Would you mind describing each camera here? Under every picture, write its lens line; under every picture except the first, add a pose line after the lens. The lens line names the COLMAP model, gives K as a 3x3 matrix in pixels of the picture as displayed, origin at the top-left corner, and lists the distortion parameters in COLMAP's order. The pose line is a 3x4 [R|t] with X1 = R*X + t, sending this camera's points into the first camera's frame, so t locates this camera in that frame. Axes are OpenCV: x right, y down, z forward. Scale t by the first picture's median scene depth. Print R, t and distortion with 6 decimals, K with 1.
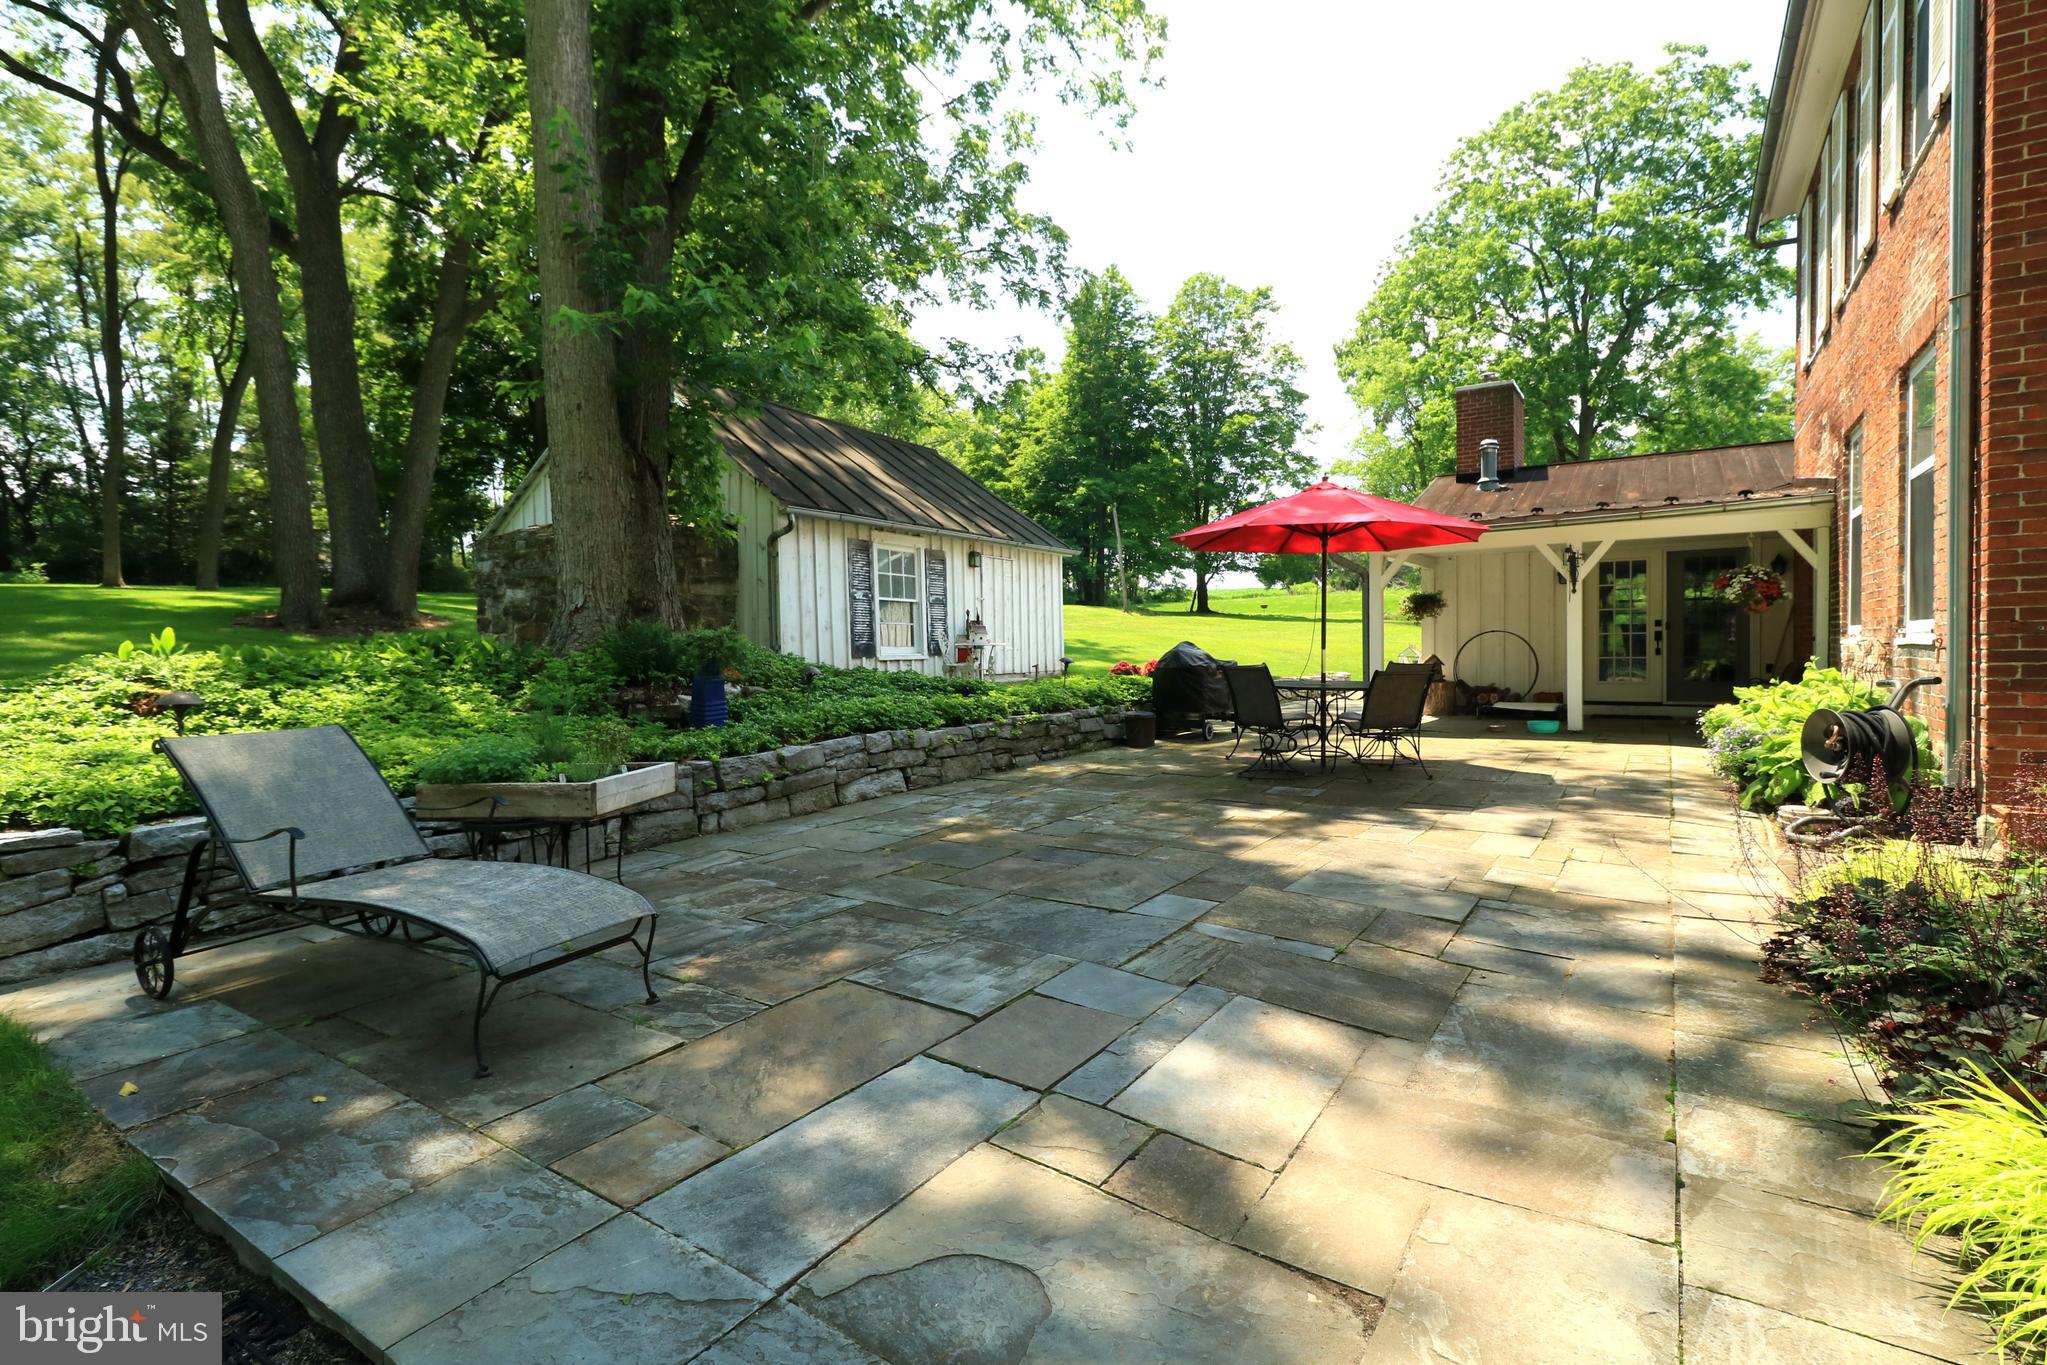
lens RADIAL K [[985.9, 0, 1023.5], [0, 985.9, 682.5], [0, 0, 1]] dist [0.021284, -0.022296]
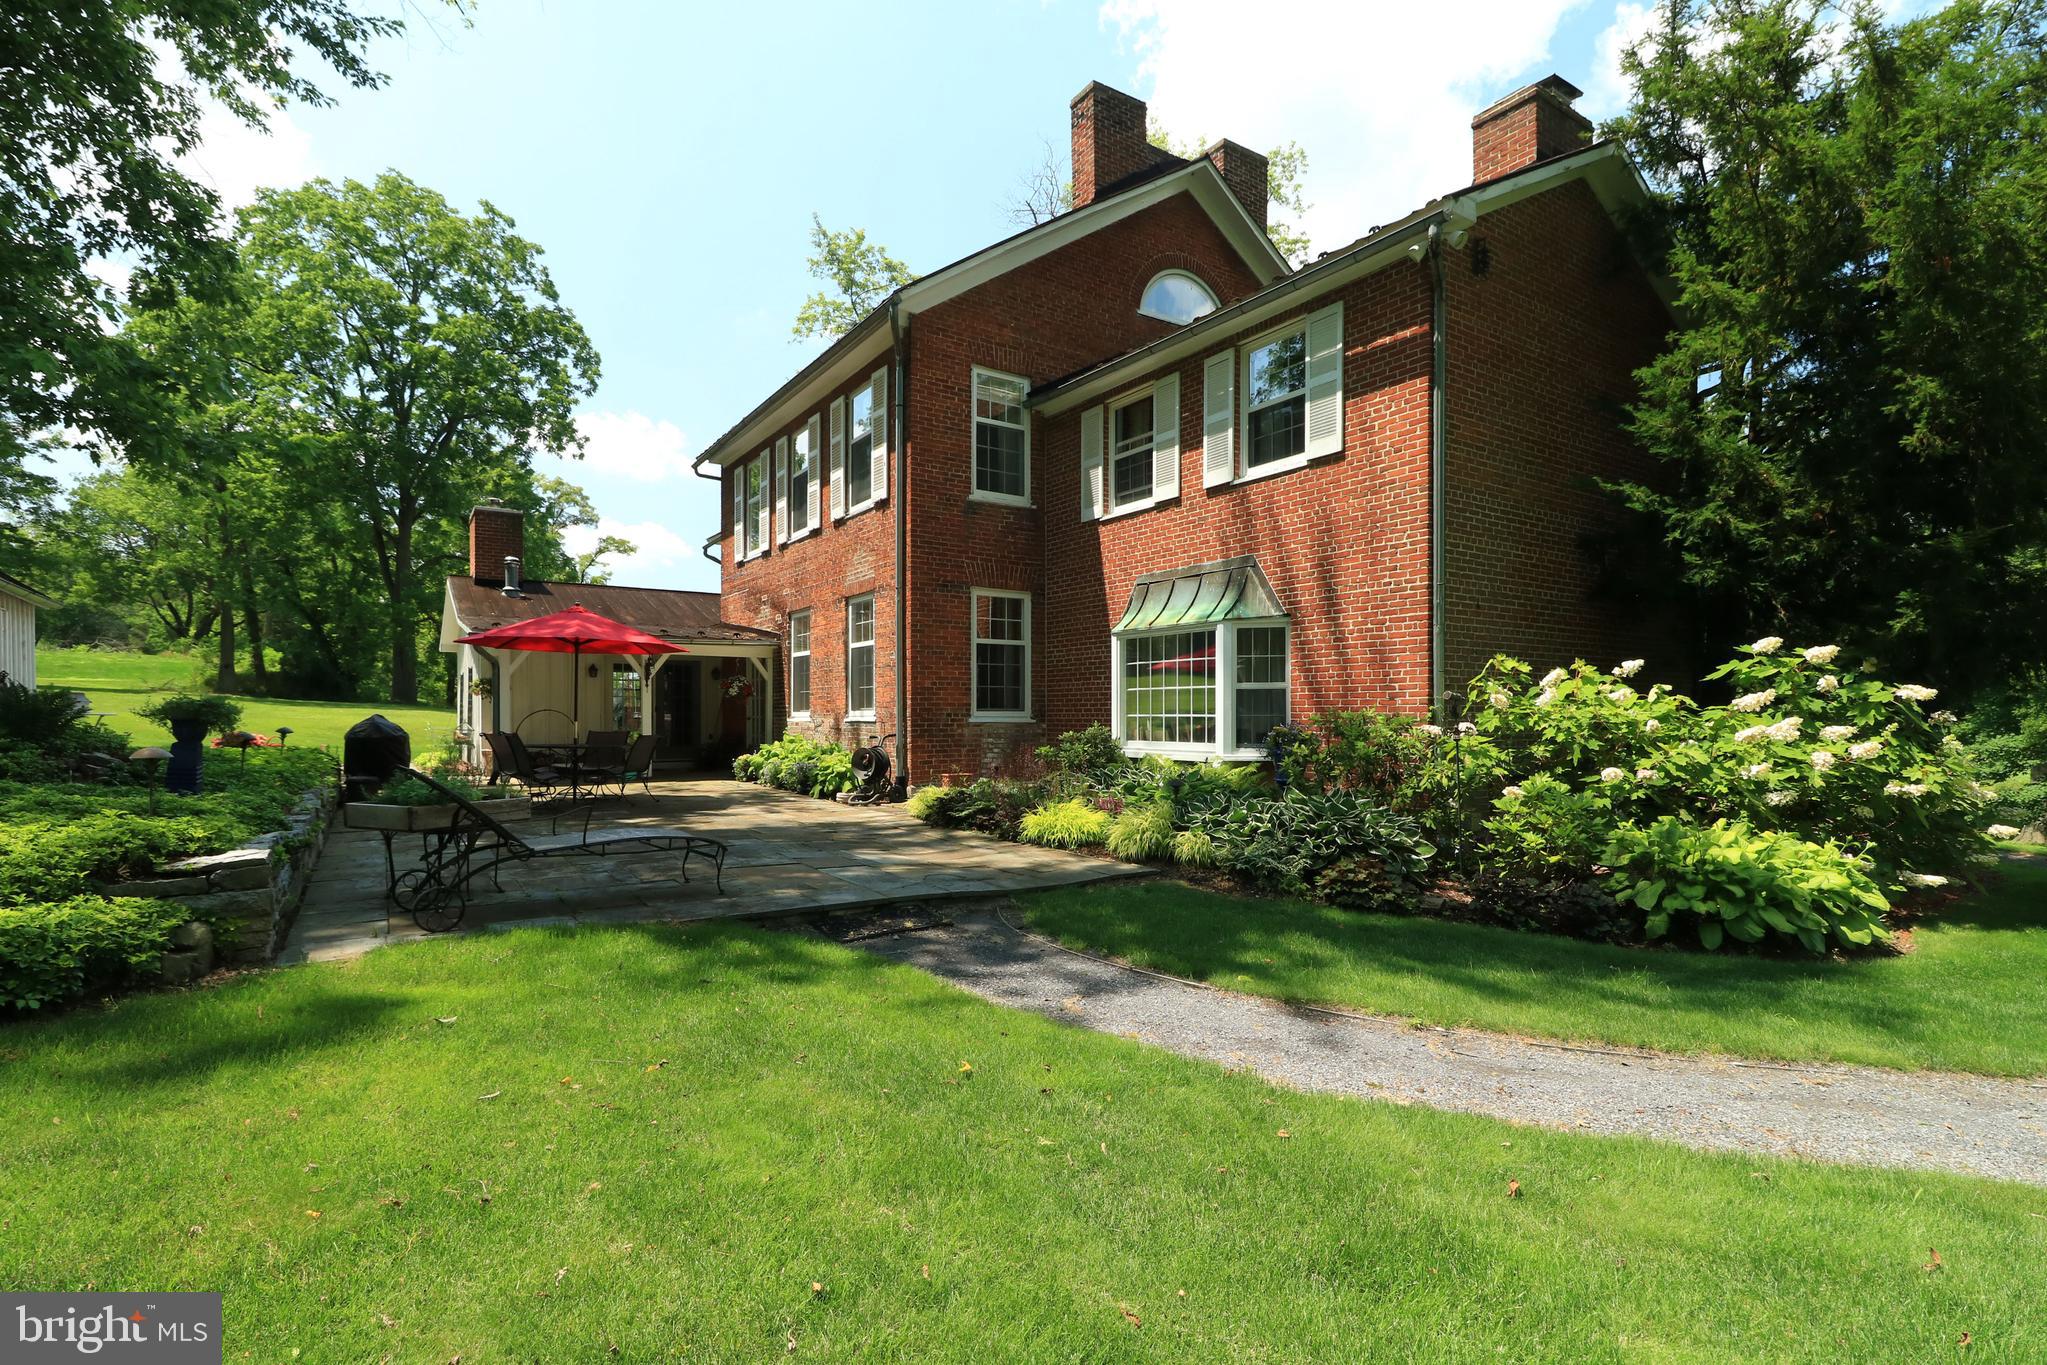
lens RADIAL K [[989.9, 0, 1024.6], [0, 989.9, 731.5], [0, 0, 1]] dist [0.022742, -0.025376]
pose [[0.409280, -0.002896, 0.912404, -0.700769], [0.024477, 0.999670, -0.007806, 0.007850], [-0.912080, 0.025528, 0.409216, -0.200619]]
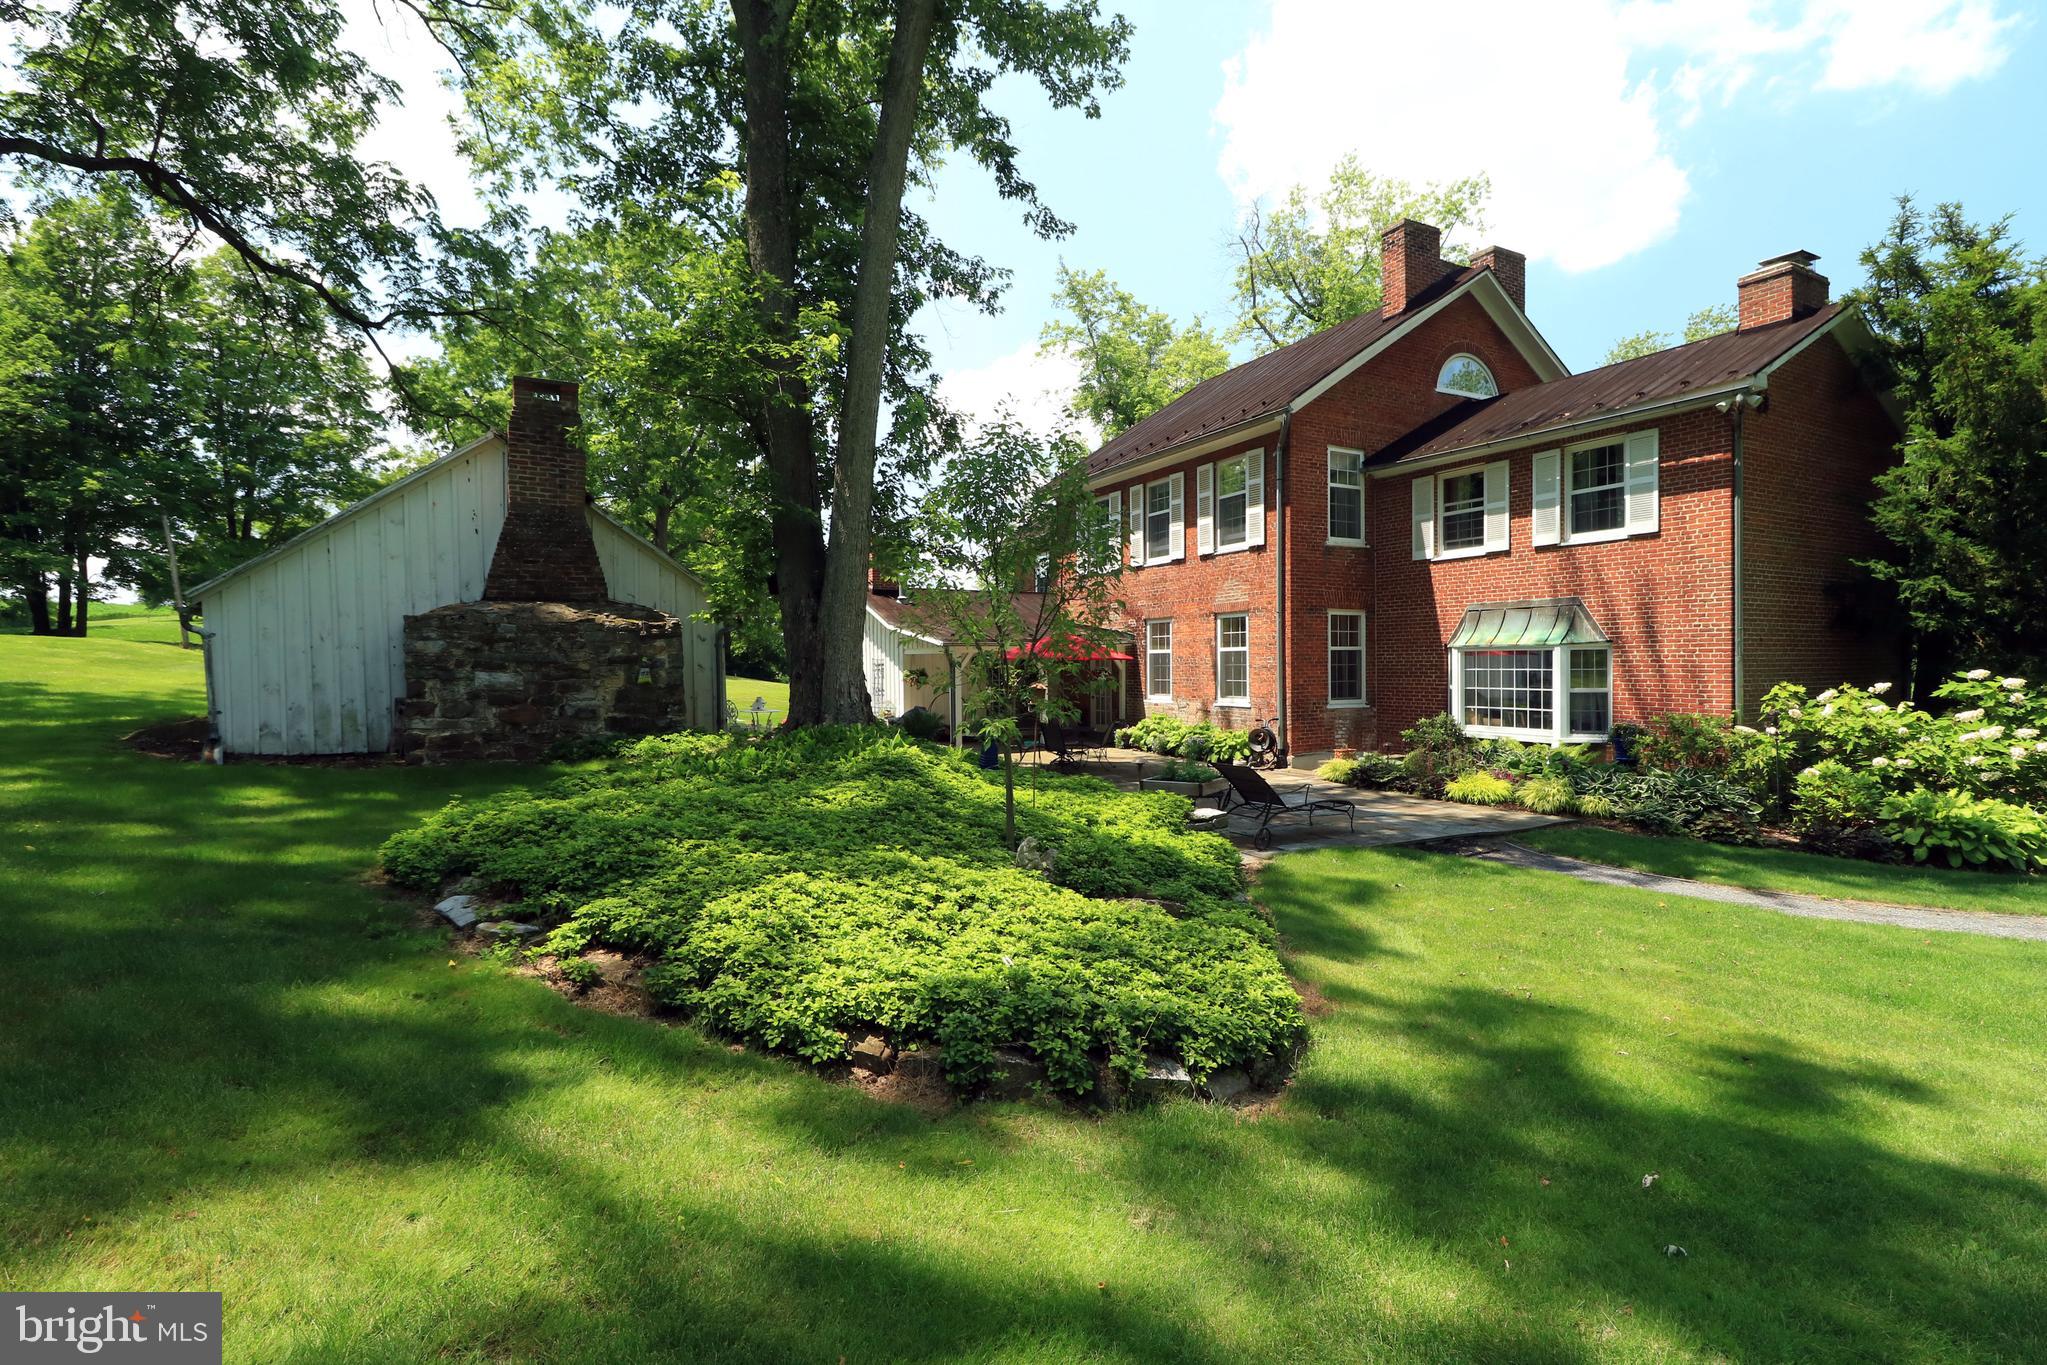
lens RADIAL K [[985.9, 0, 1023.5], [0, 985.9, 682.5], [0, 0, 1]] dist [0.021284, -0.022296]
pose [[0.483388, -0.010455, 0.875344, -1.422417], [0.028604, 0.999583, -0.003857, -0.080706], [-0.874939, 0.026903, 0.483486, 0.043115]]
